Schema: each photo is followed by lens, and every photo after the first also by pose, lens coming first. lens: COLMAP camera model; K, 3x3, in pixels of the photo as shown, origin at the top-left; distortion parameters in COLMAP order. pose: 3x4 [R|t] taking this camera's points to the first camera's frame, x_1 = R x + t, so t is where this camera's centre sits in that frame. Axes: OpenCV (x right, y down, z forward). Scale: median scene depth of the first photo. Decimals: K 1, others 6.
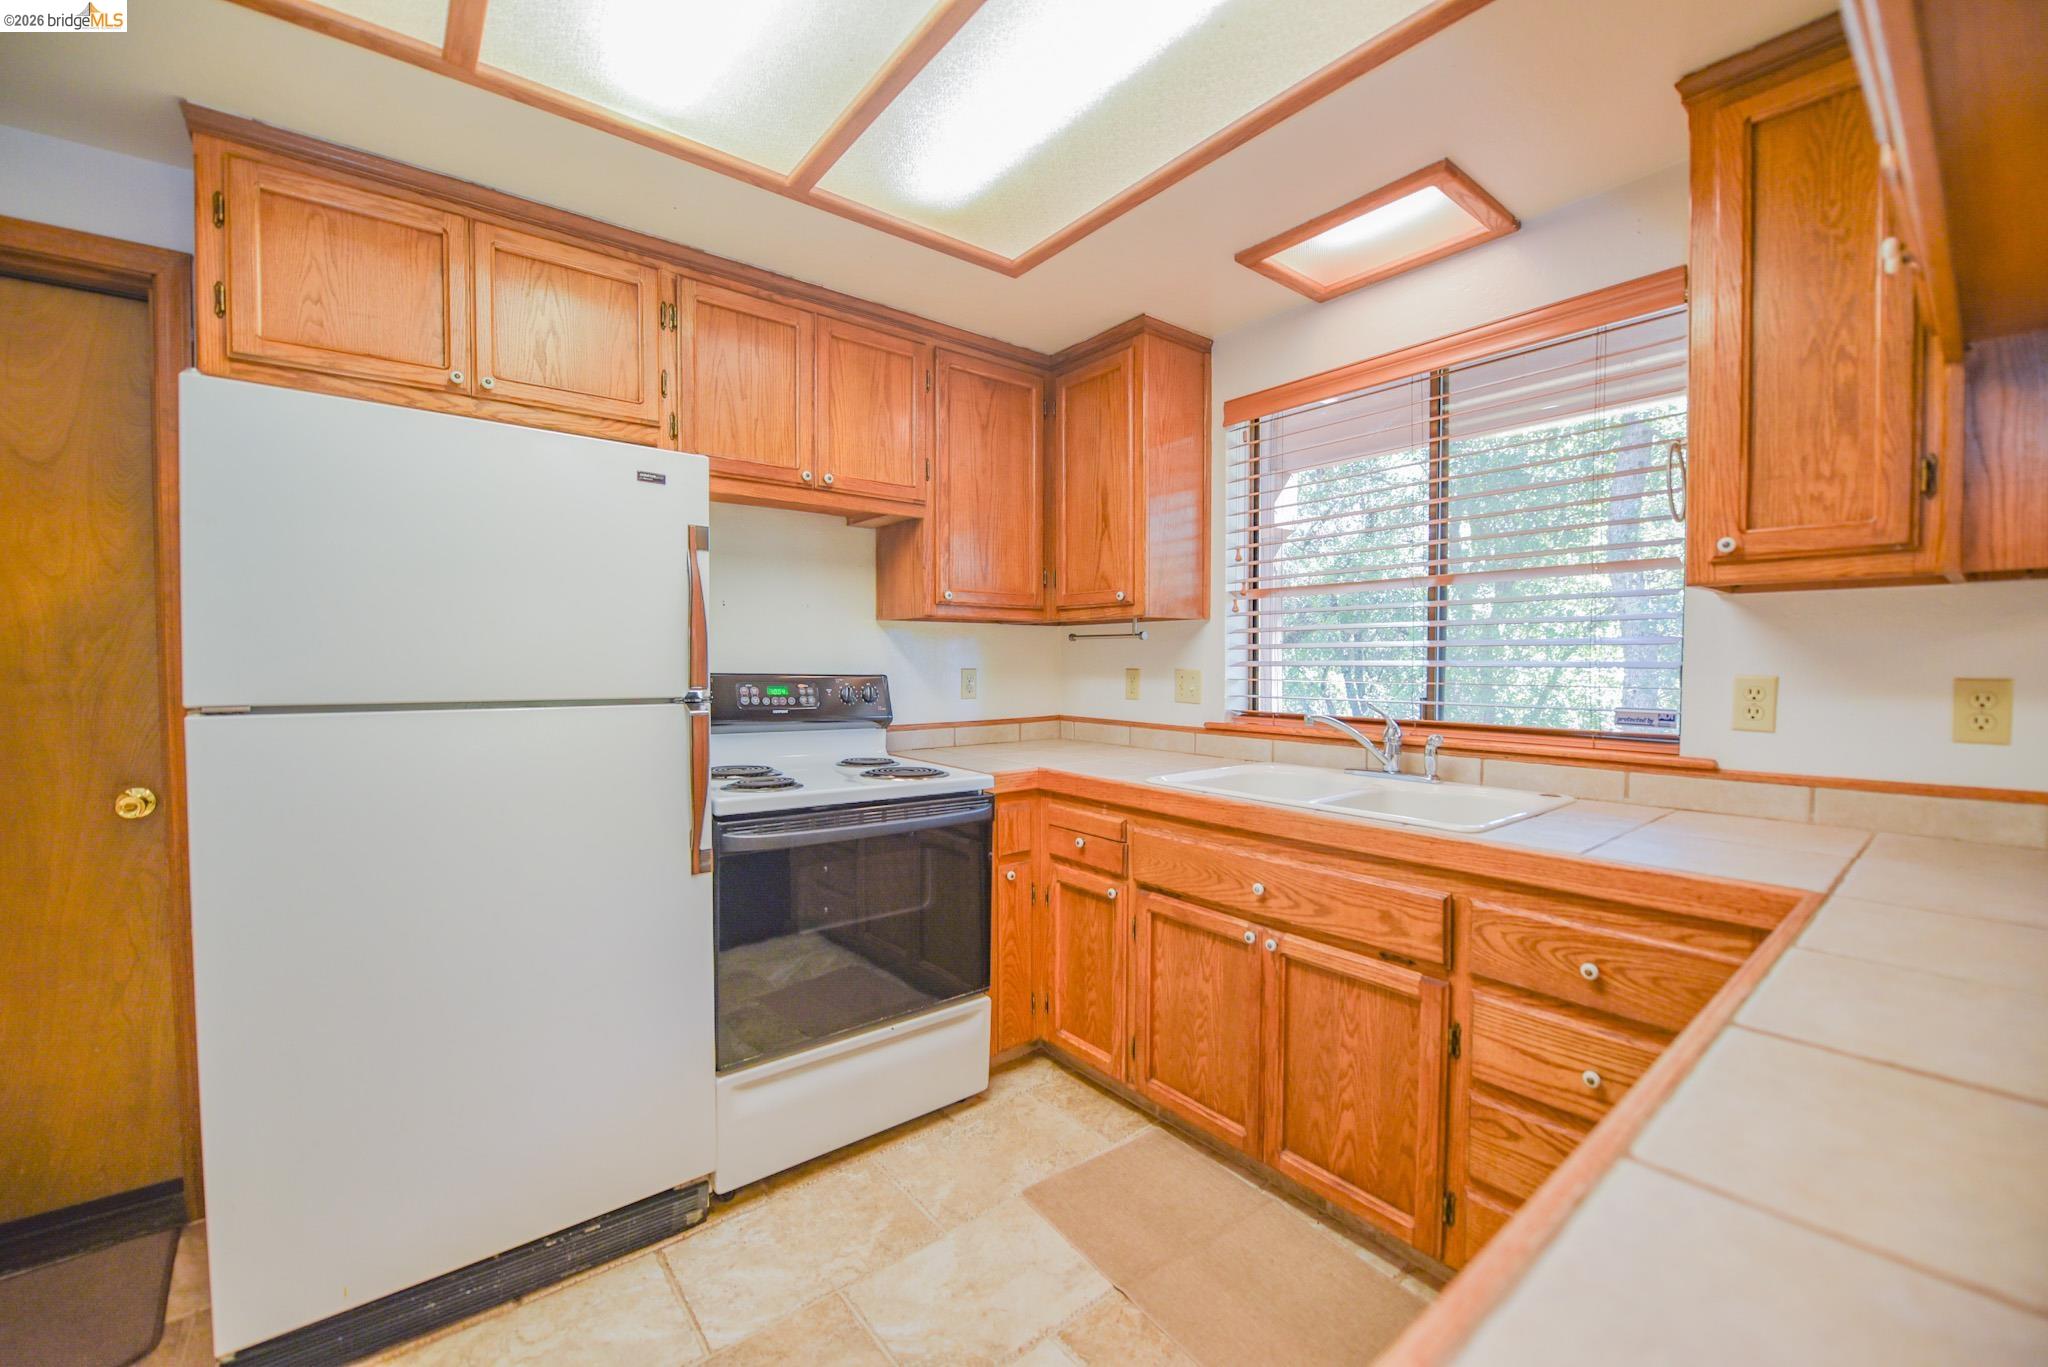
lens RADIAL K [[812.1, 0, 1027.8], [0, 812.1, 690.6], [0, 0, 1]] dist [-0.016714, -0.002265]
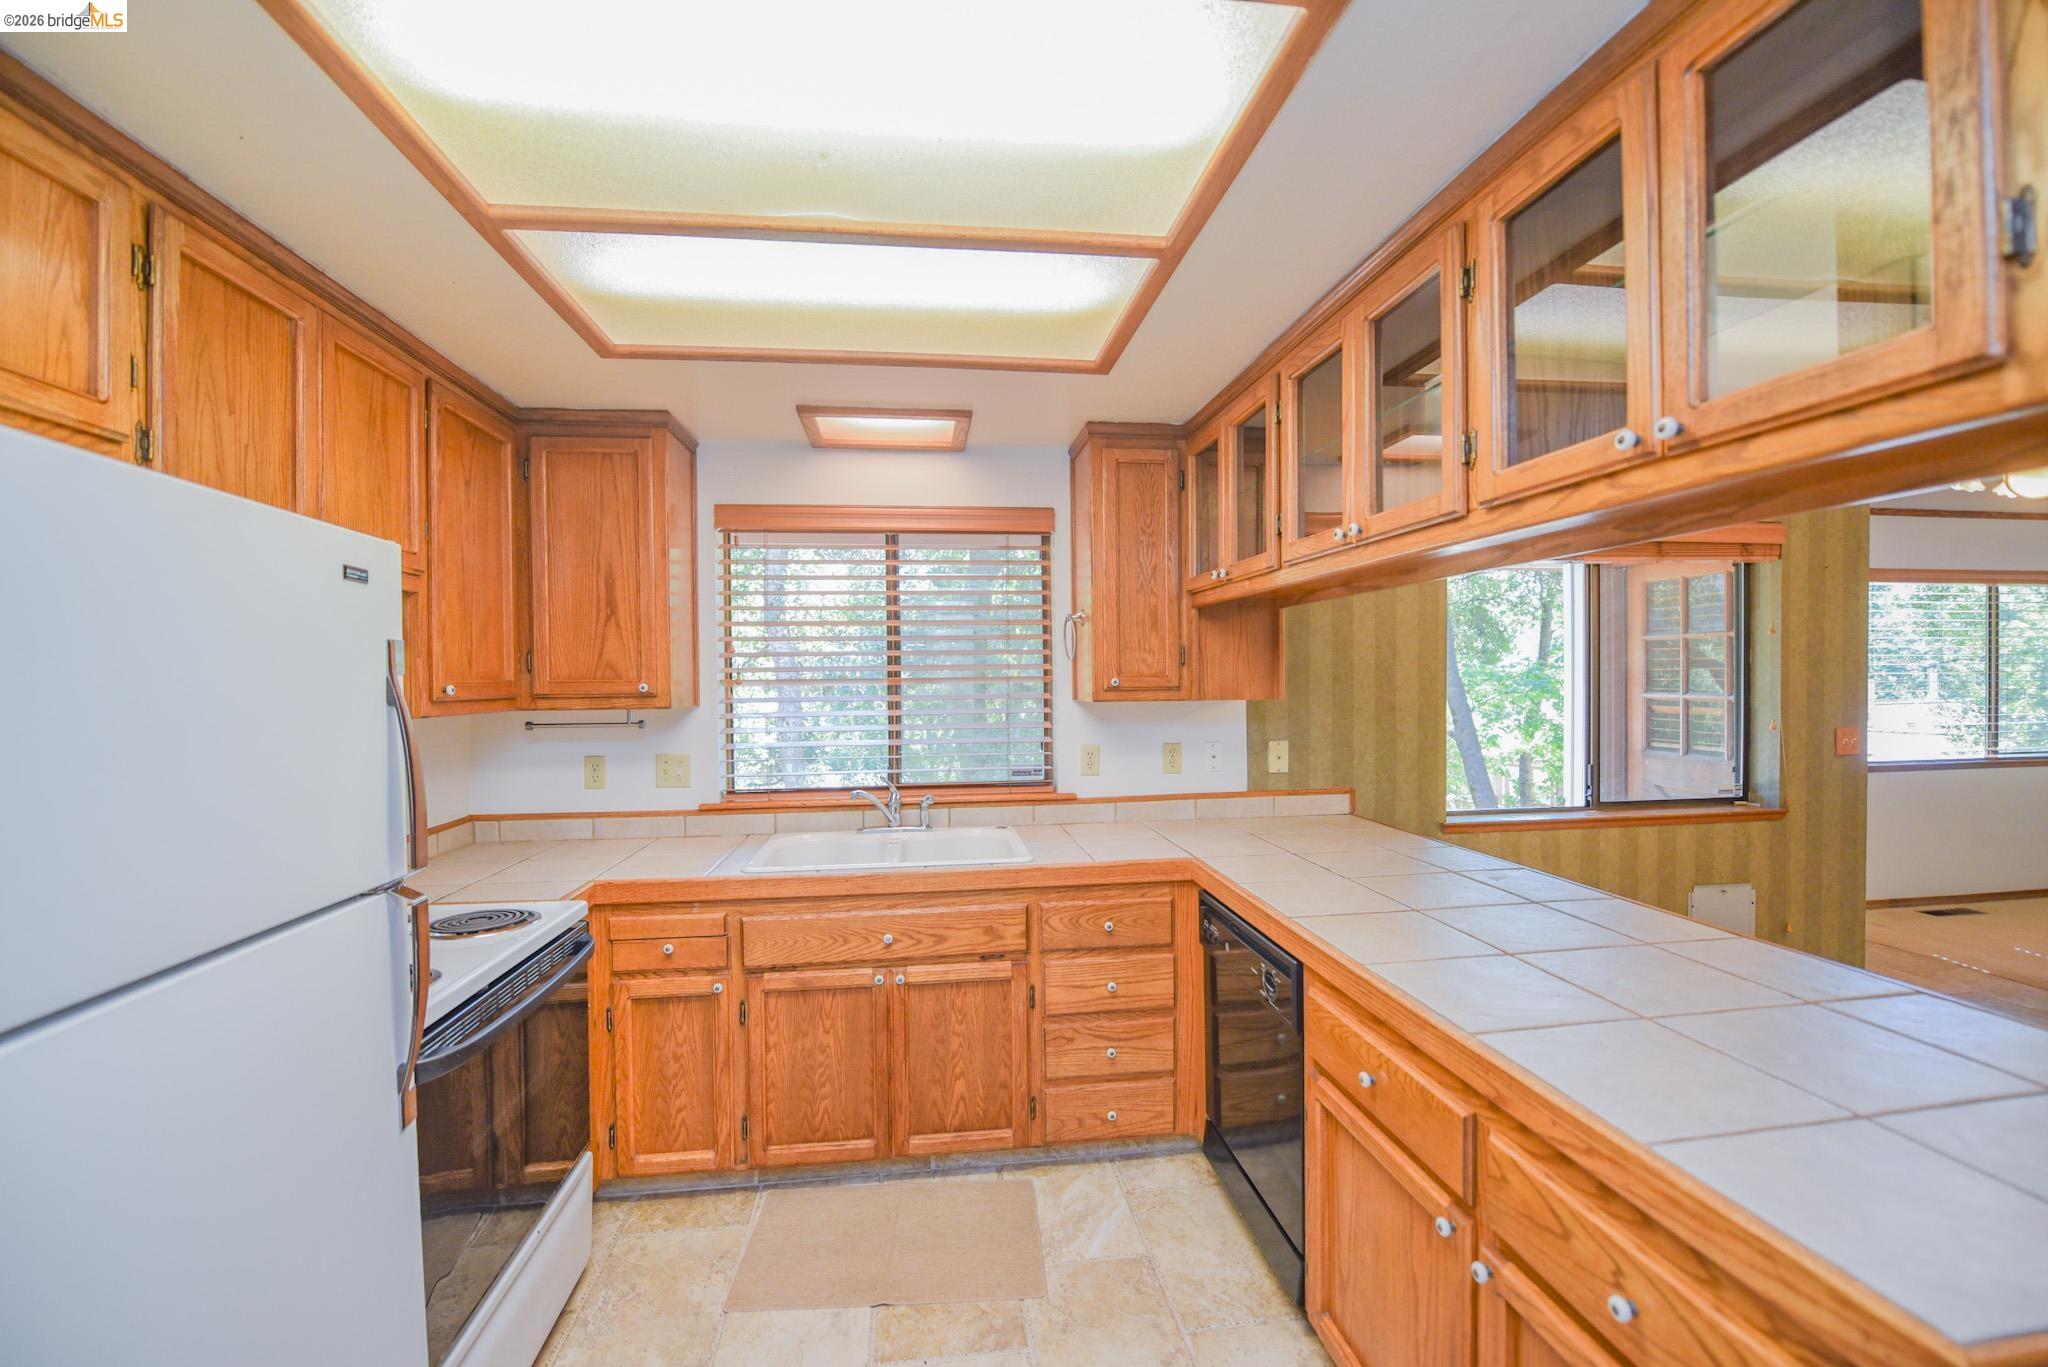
lens RADIAL K [[836.5, 0, 1018.6], [0, 836.5, 689.2], [0, 0, 1]] dist [-0.011455, -0.000136]
pose [[0.519421, -0.015616, 0.854376, -0.677260], [0.042853, 0.999051, -0.007793, -0.117147], [-0.853443, 0.040661, 0.519597, 0.127628]]
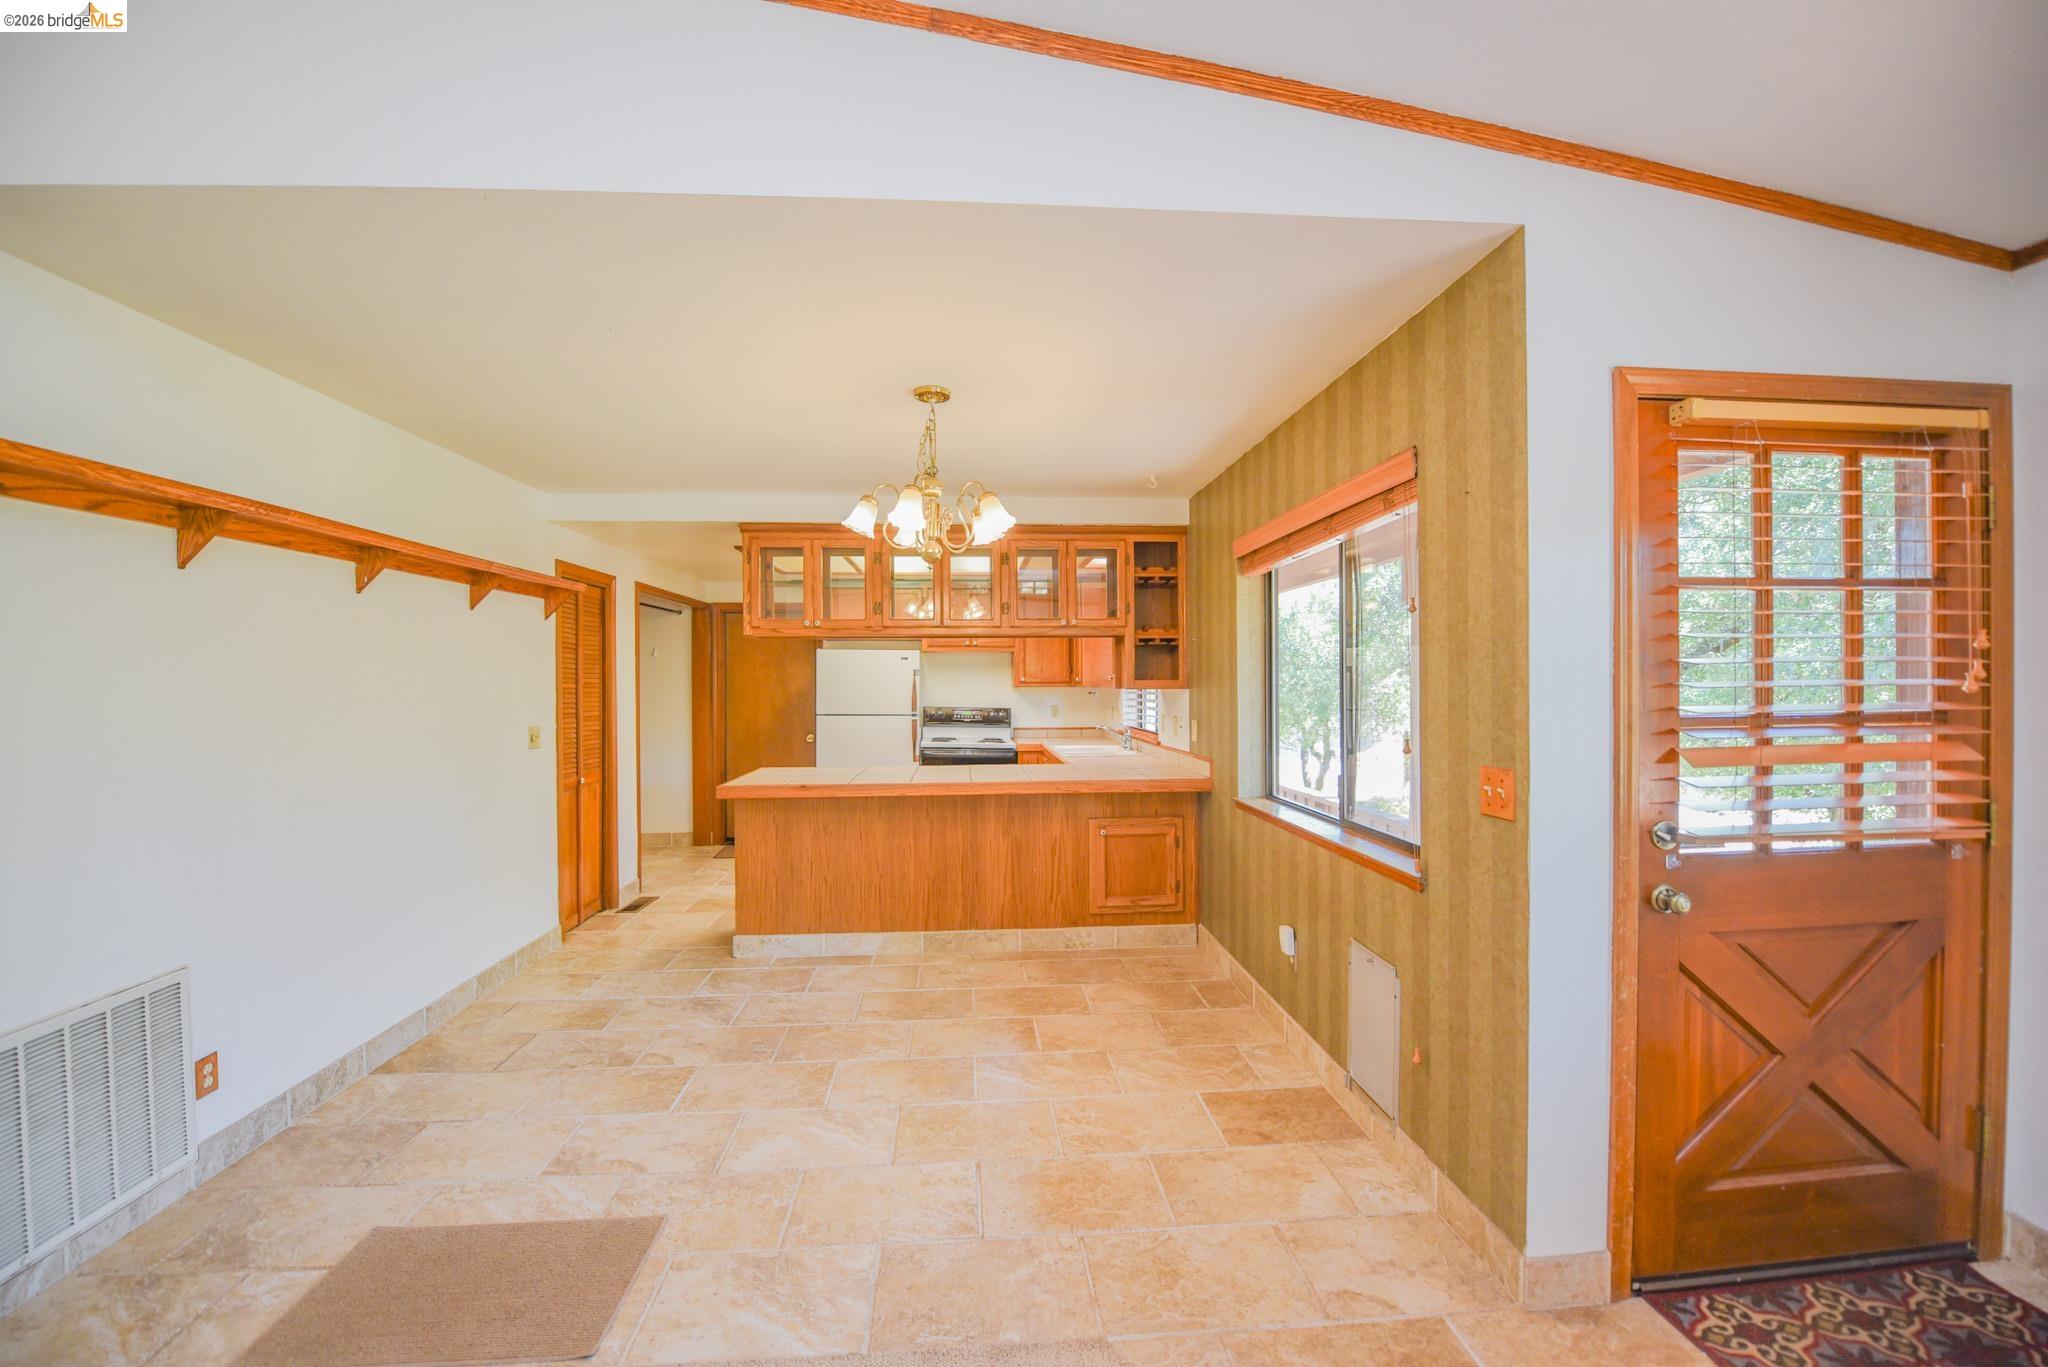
lens RADIAL K [[812.1, 0, 1027.8], [0, 812.1, 690.6], [0, 0, 1]] dist [-0.016714, -0.002265]
pose [[0.826393, 0.003950, -0.563081, 1.972195], [-0.019797, 0.999561, -0.022041, -0.027644], [0.562746, 0.029362, 0.826108, -1.674203]]
